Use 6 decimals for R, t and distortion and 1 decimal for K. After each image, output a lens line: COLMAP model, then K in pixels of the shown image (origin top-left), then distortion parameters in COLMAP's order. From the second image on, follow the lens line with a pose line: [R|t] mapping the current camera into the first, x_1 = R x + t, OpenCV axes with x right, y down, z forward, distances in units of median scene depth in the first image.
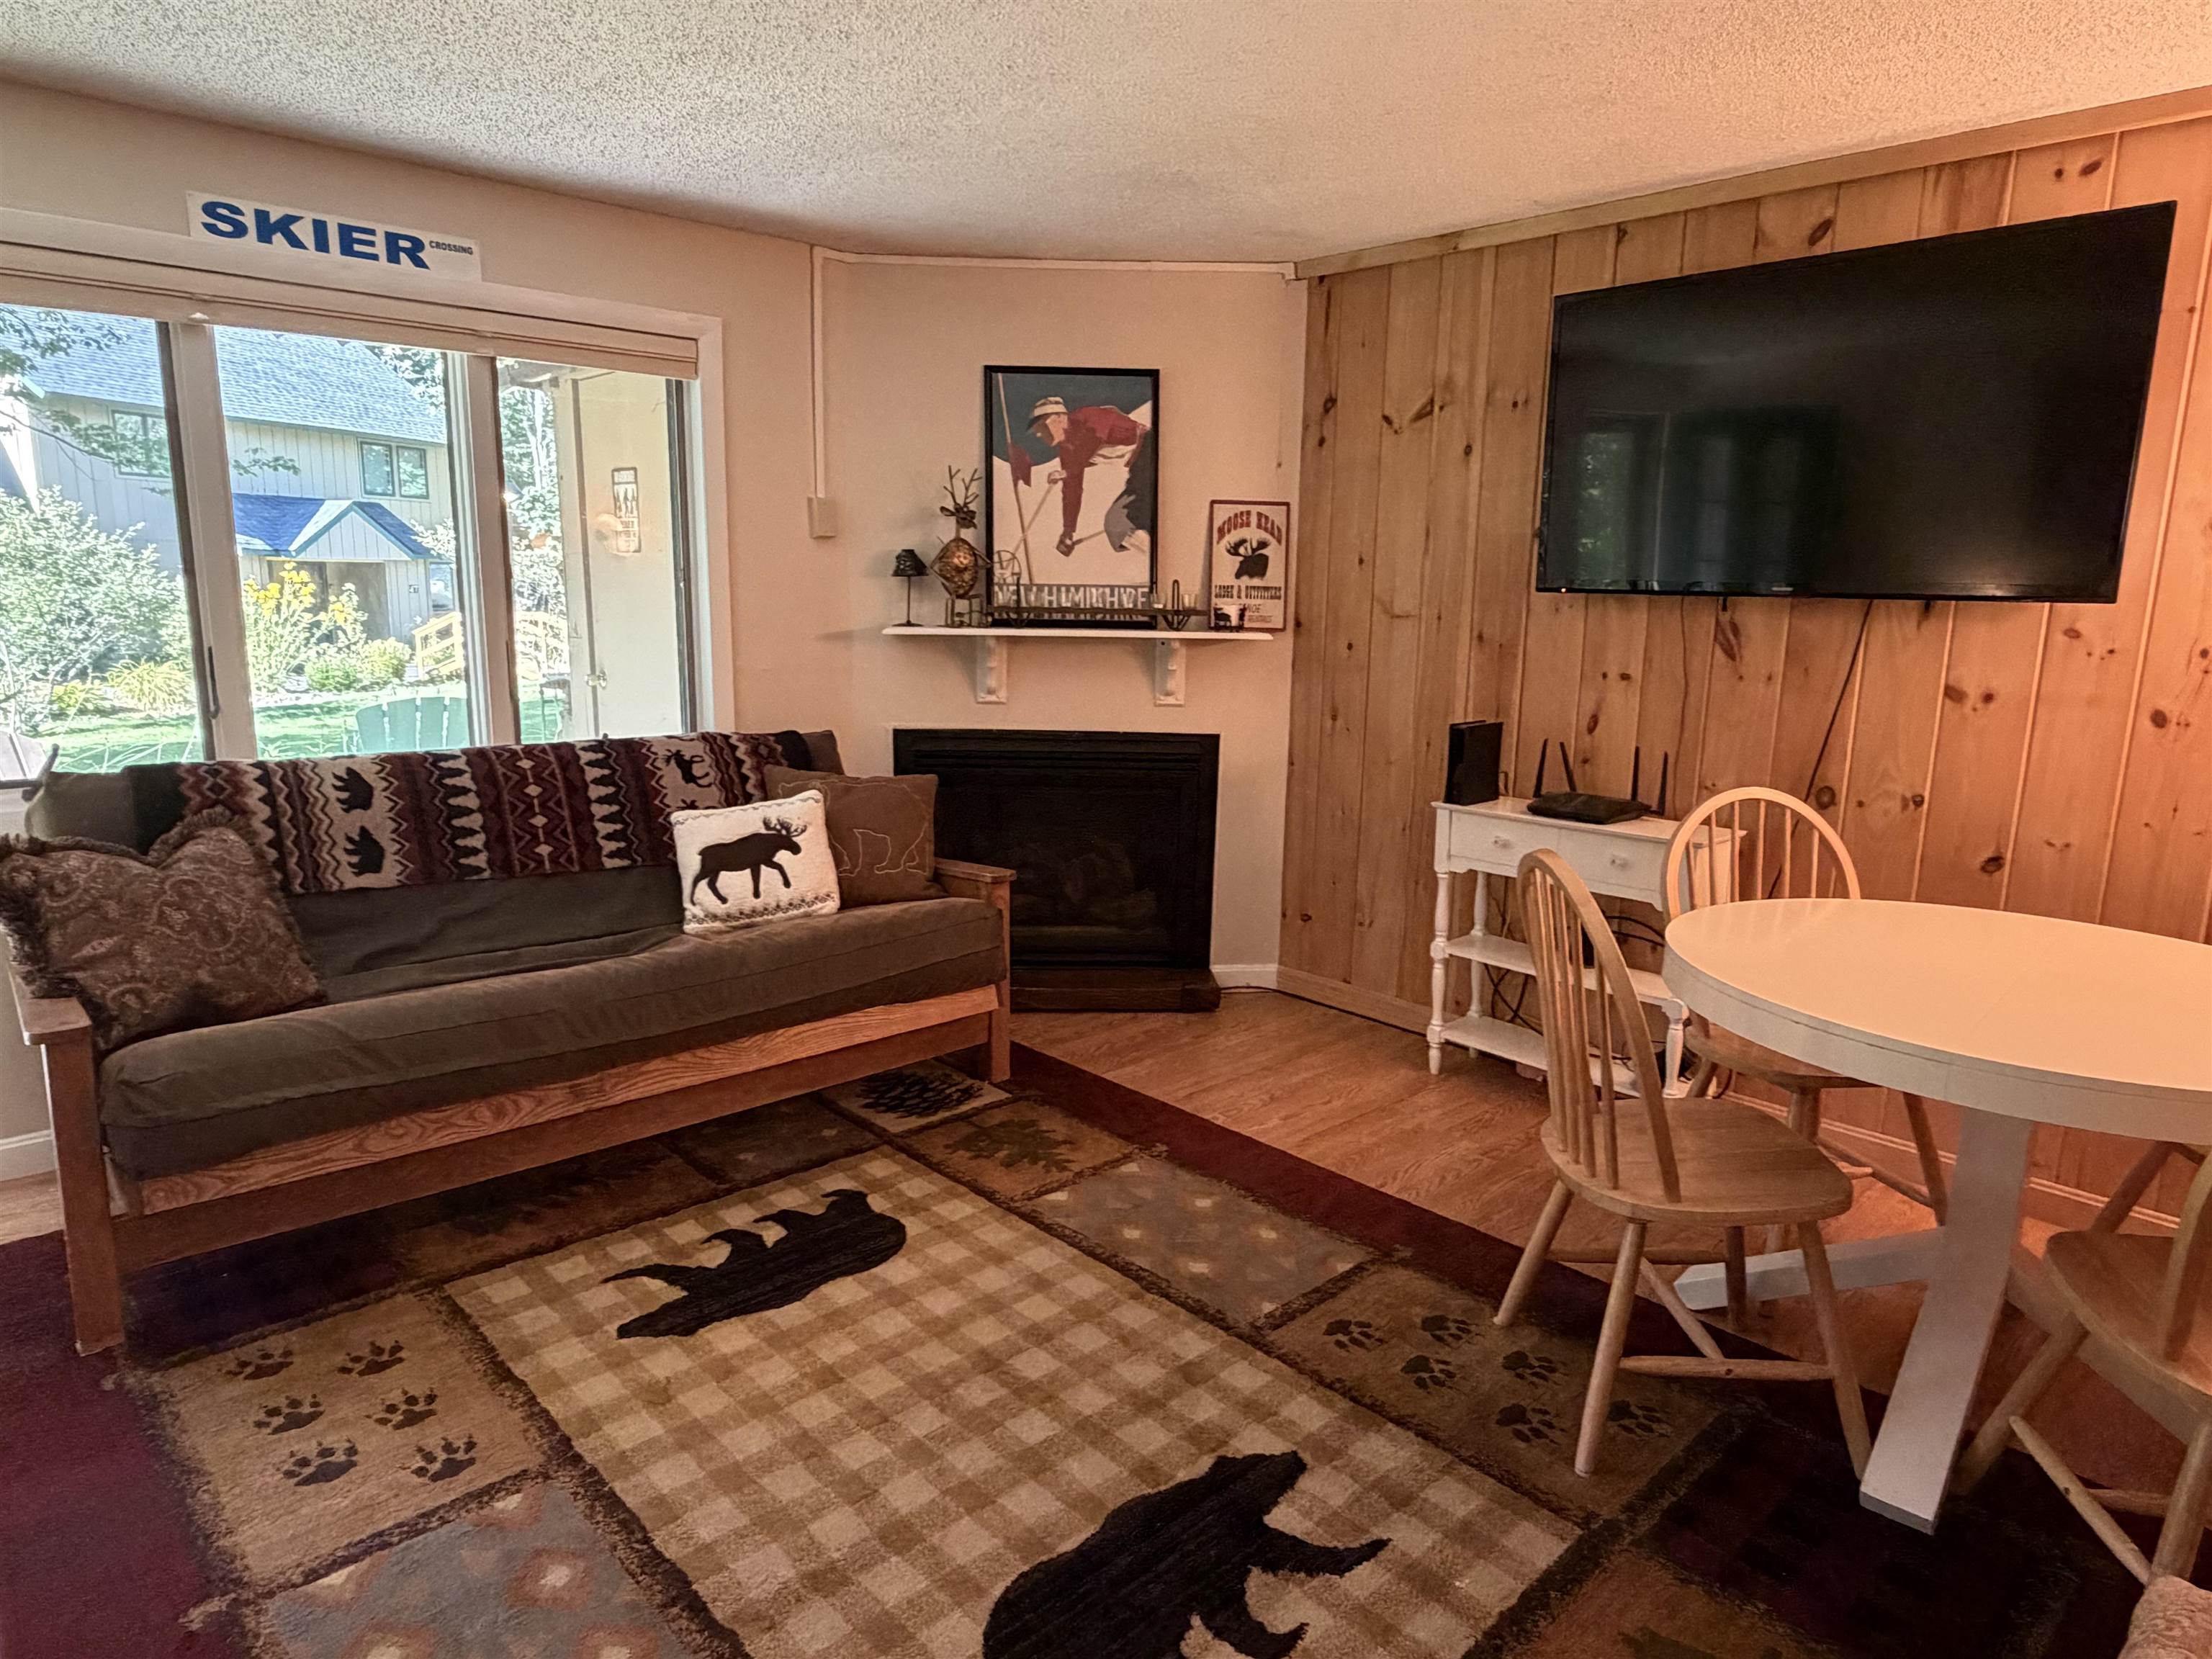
lens RADIAL K [[1341.7, 0, 1099.9], [0, 1341.7, 831.0], [0, 0, 1]] dist [0.002771, 0.001389]
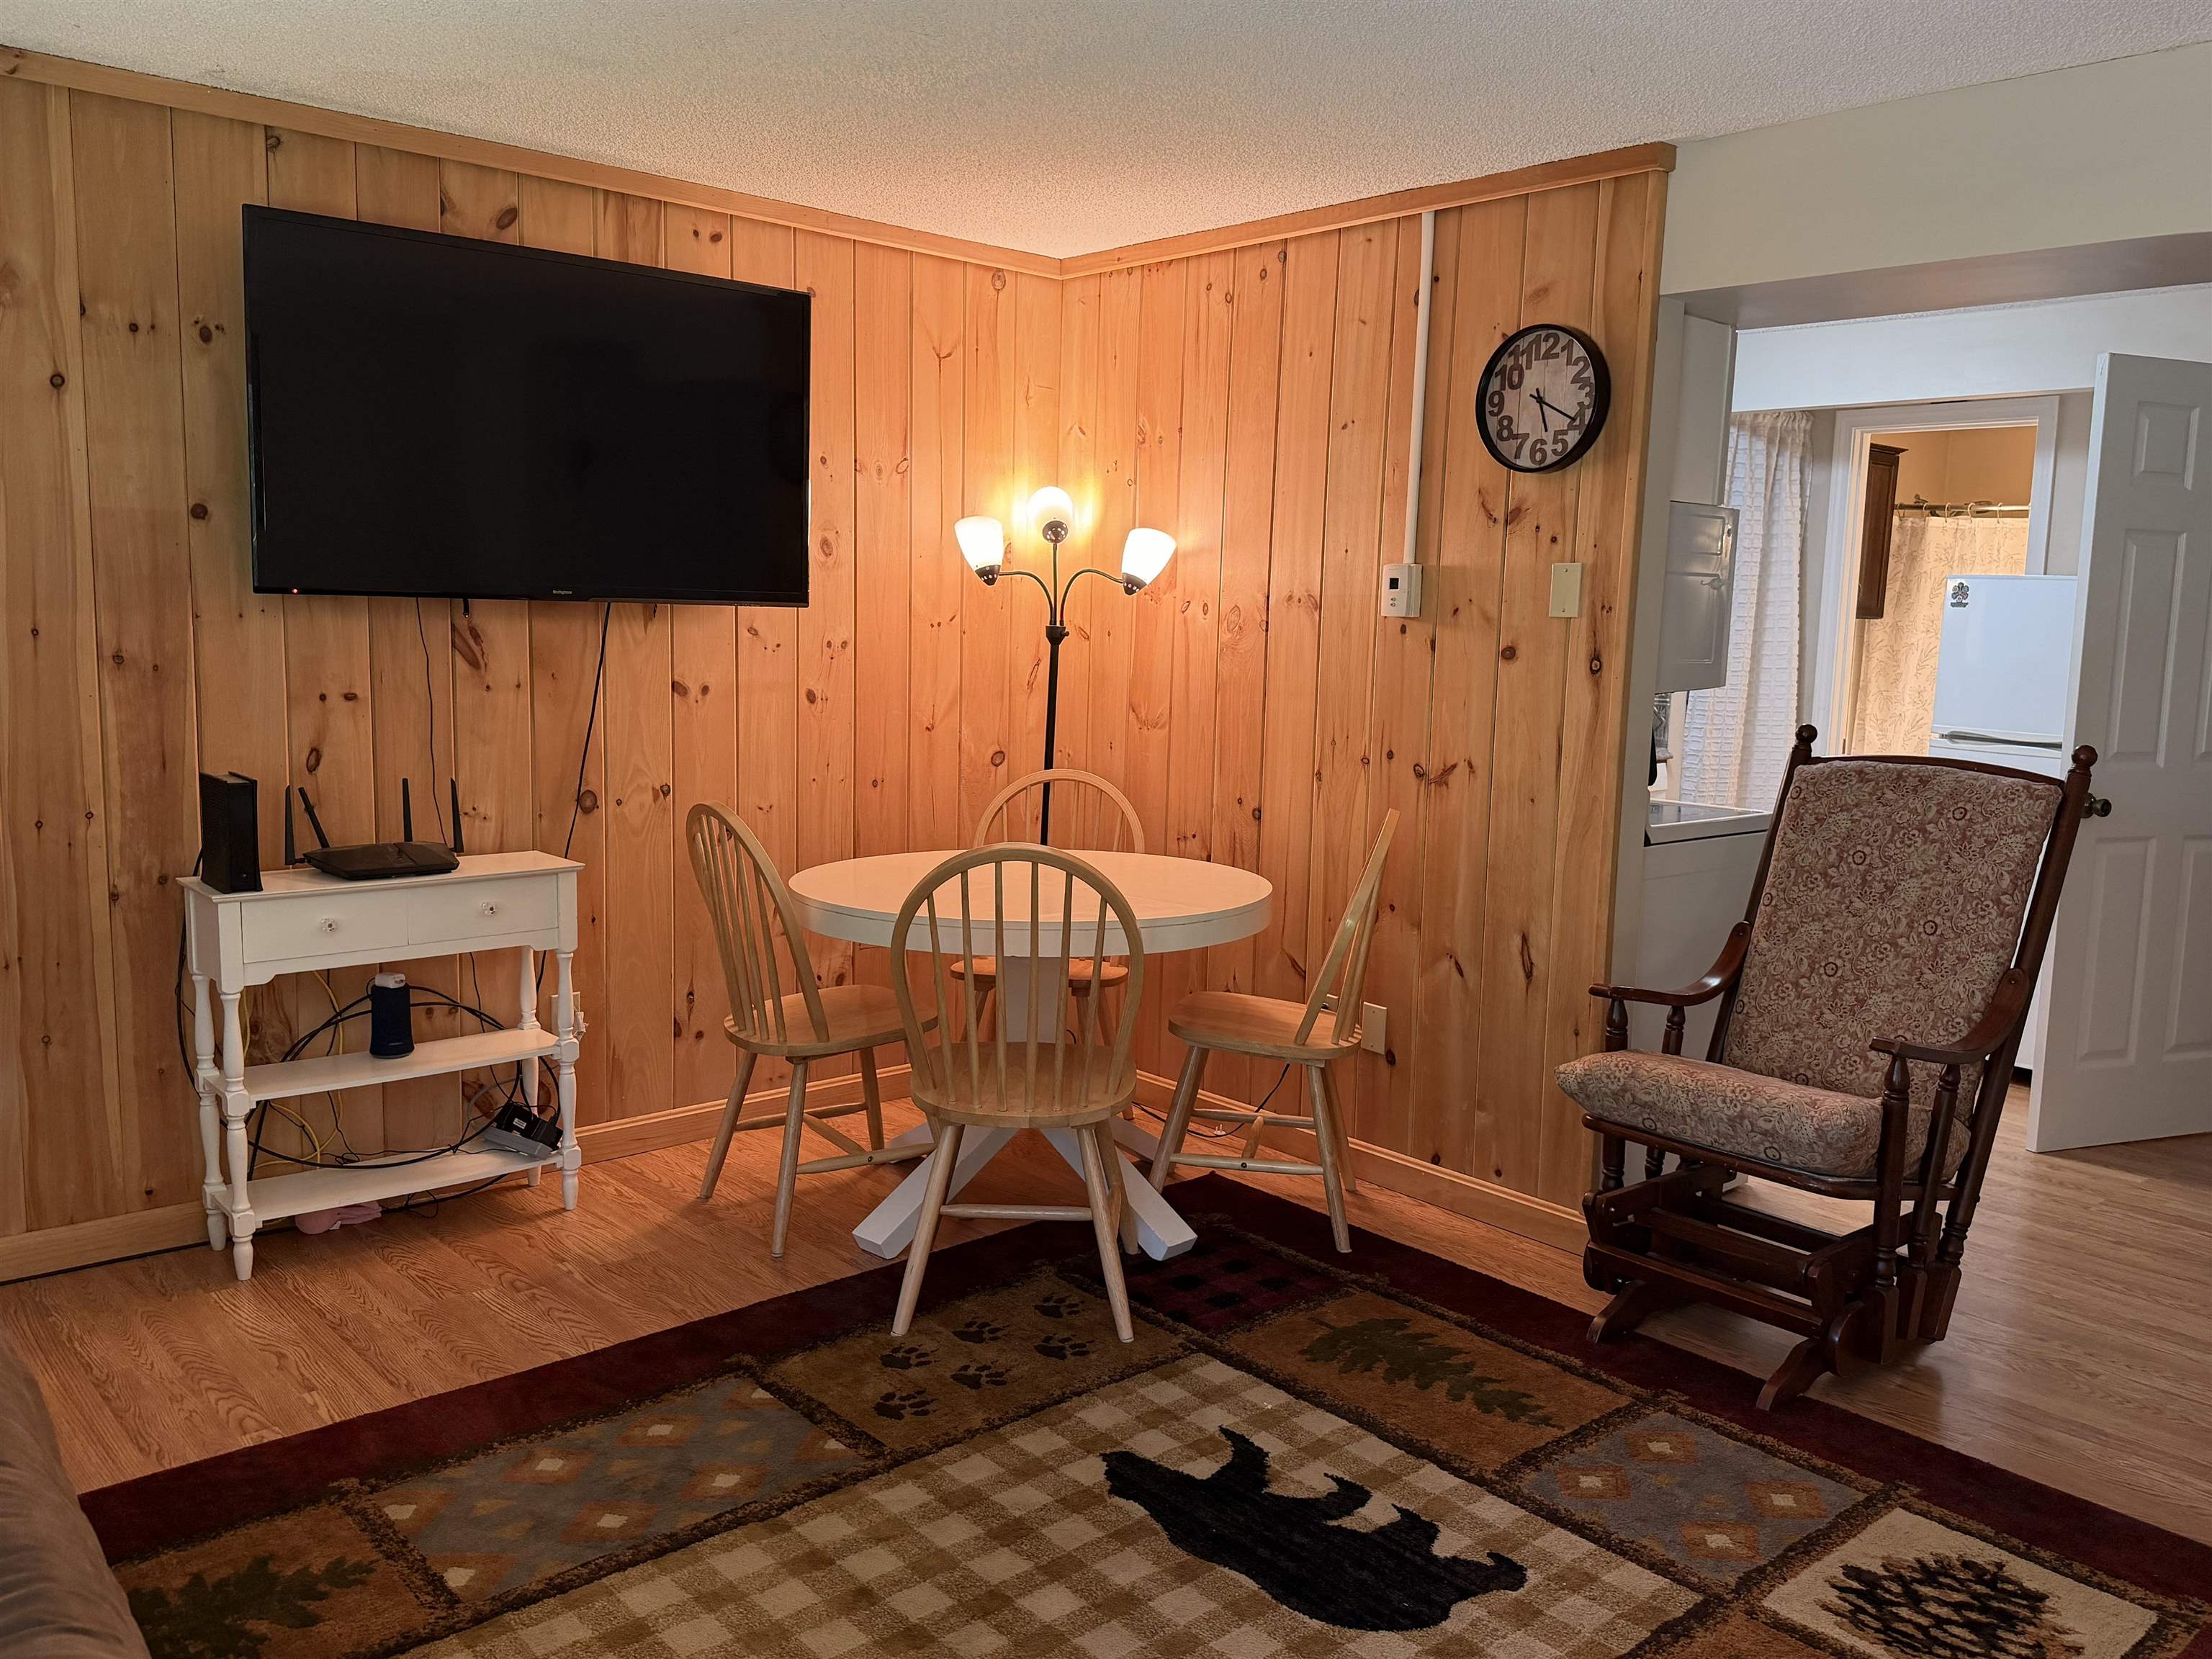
lens RADIAL K [[1732.7, 0, 1105.6], [0, 1732.7, 839.7], [0, 0, 1]] dist [0.162677, -0.320674]
pose [[0.022385, -0.150683, 0.988329, -0.680692], [0.159656, 0.976428, 0.145253, -0.115825], [-0.986919, 0.154541, 0.045915, 0.530519]]
